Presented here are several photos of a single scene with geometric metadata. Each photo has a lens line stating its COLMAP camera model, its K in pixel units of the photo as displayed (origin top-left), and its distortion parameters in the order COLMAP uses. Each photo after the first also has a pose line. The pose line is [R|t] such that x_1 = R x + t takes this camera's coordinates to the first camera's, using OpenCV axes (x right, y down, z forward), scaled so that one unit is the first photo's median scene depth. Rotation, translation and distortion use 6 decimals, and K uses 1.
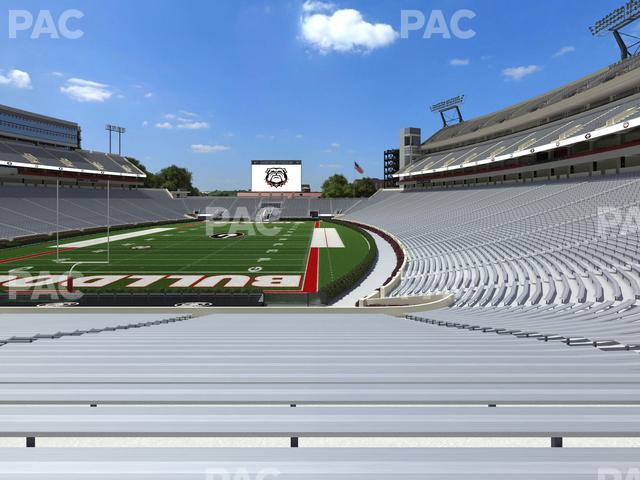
lens RADIAL K [[319.9, 0, 320.2], [0, 319.9, 199.4], [0, 0, 1]] dist [0.000220, 0.000311]
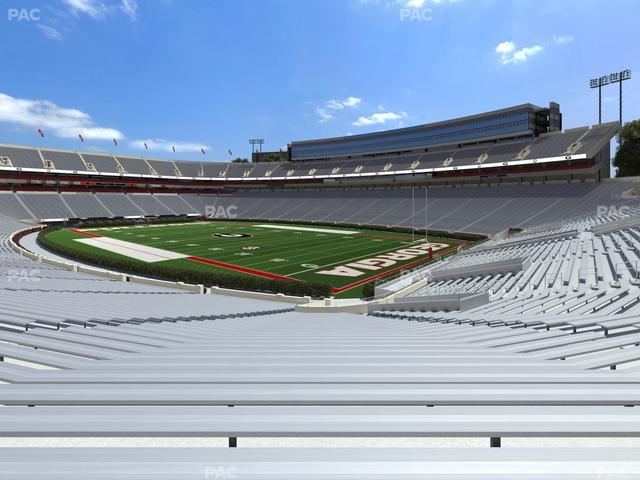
lens RADIAL K [[319.9, 0, 320.2], [0, 319.9, 200.6], [0, 0, 1]] dist [0.000220, 0.000311]
pose [[-0.641192, 0.001653, -0.767379, 0.154115], [0.001715, 0.999998, 0.000721, 0.002189], [0.767379, -0.000853, -0.641193, 0.958909]]
